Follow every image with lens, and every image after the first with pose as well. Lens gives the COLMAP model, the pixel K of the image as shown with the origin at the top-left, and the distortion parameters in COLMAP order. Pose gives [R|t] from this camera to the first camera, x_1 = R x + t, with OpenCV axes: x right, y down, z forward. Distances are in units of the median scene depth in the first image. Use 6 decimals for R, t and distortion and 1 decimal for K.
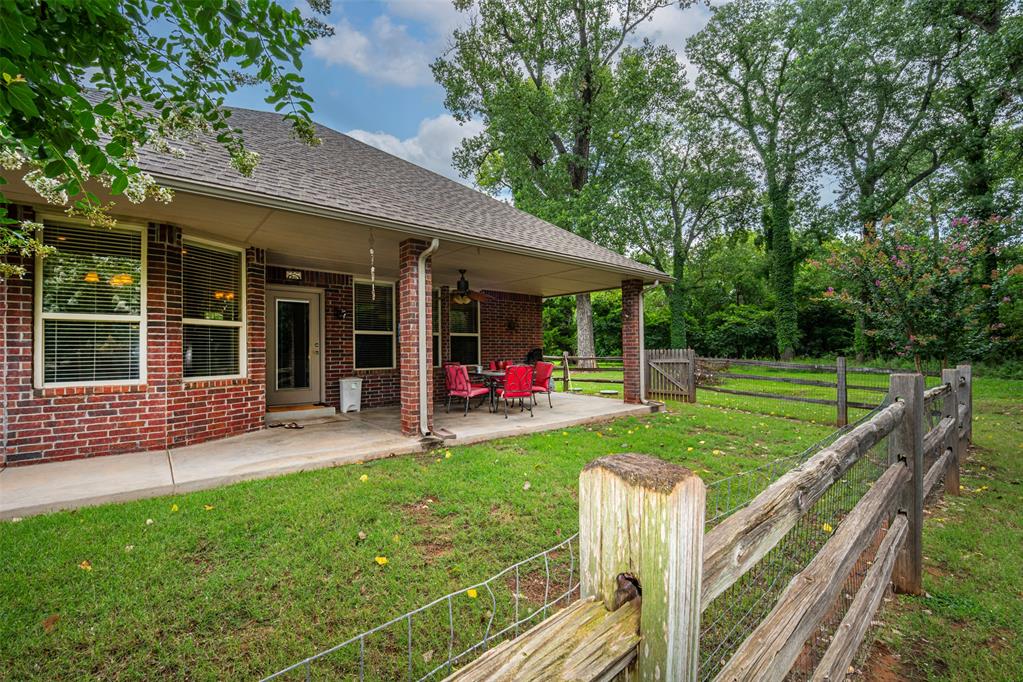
lens RADIAL K [[417.7, 0, 510.0], [0, 417.7, 359.9], [0, 0, 1]] dist [-0.002264, -0.000745]
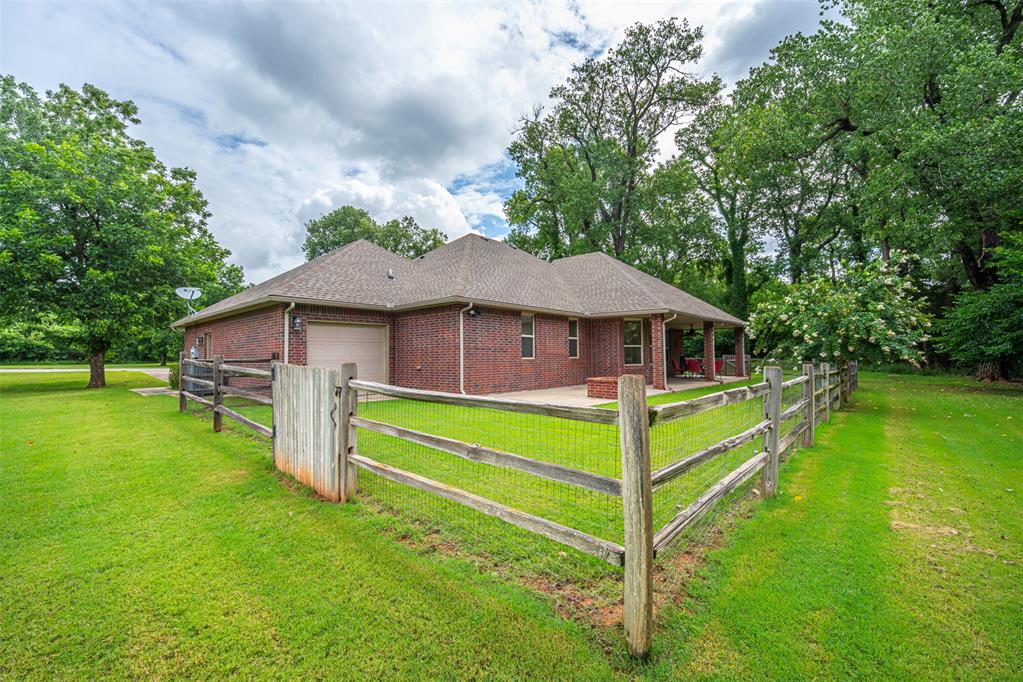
lens RADIAL K [[417.7, 0, 510.0], [0, 417.7, 359.9], [0, 0, 1]] dist [-0.002264, -0.000745]
pose [[0.992806, 0.010710, 0.119257, -0.285554], [-0.008796, 0.999824, -0.016571, 0.017814], [-0.119413, 0.015403, 0.992725, -0.306339]]
